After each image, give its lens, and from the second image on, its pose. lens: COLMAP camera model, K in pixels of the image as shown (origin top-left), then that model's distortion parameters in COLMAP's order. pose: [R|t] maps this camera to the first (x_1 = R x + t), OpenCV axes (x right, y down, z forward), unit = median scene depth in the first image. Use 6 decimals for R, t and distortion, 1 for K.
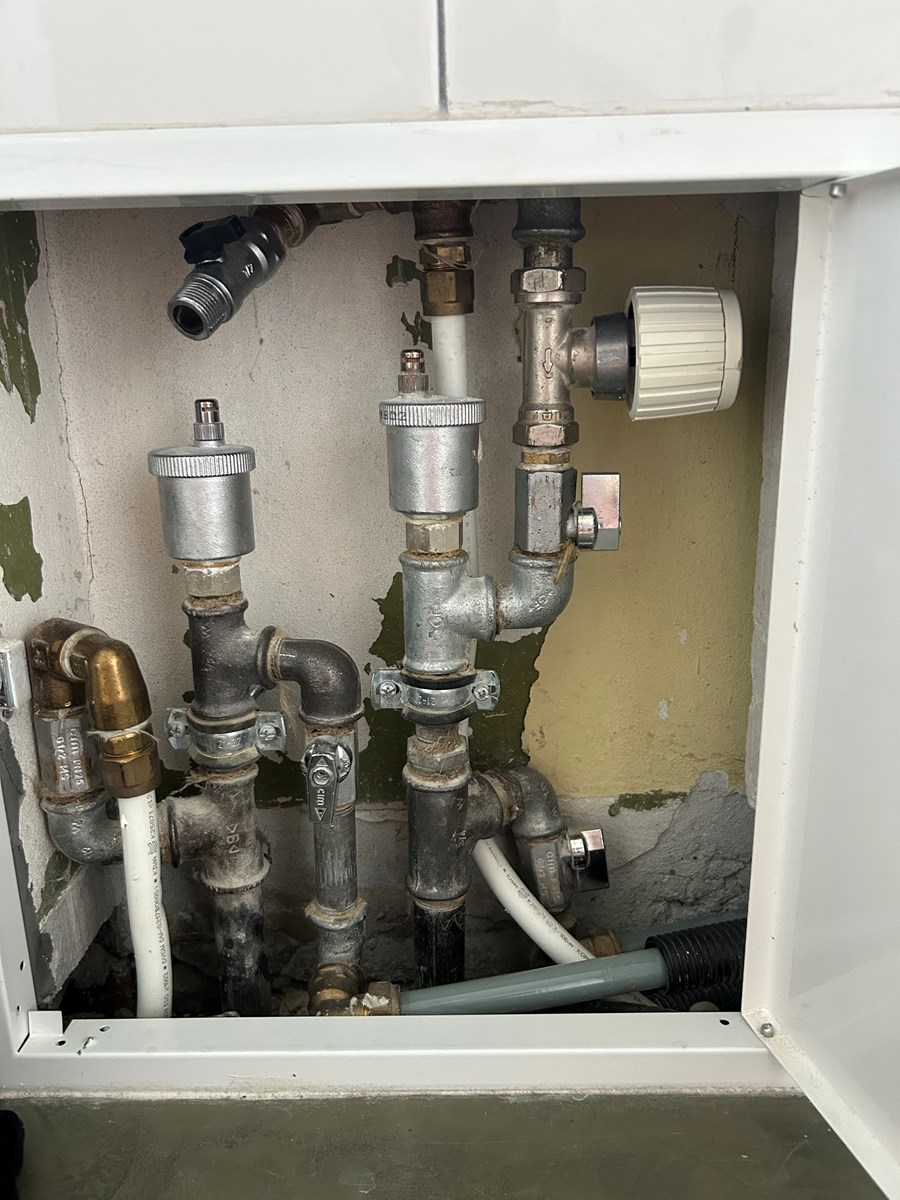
lens RADIAL K [[933.1, 0, 448.6], [0, 933.1, 608.7], [0, 0, 1]] dist [0.003148, -0.003464]
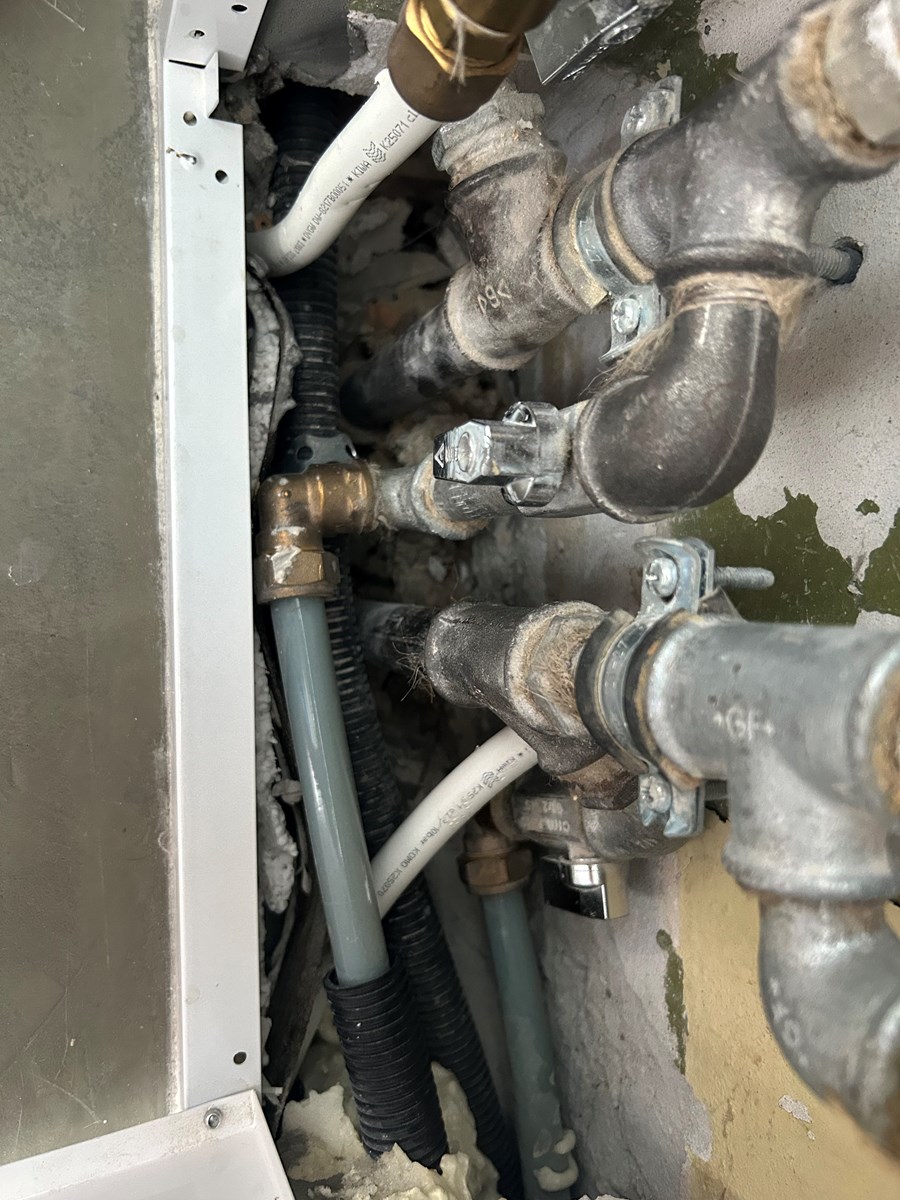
lens RADIAL K [[933.1, 0, 448.6], [0, 933.1, 608.7], [0, 0, 1]] dist [0.003148, -0.003464]
pose [[0.015535, 0.998855, 0.045258, -0.072638], [-0.603994, -0.026697, 0.796542, -0.198839], [0.796838, -0.039710, 0.602887, 0.662408]]
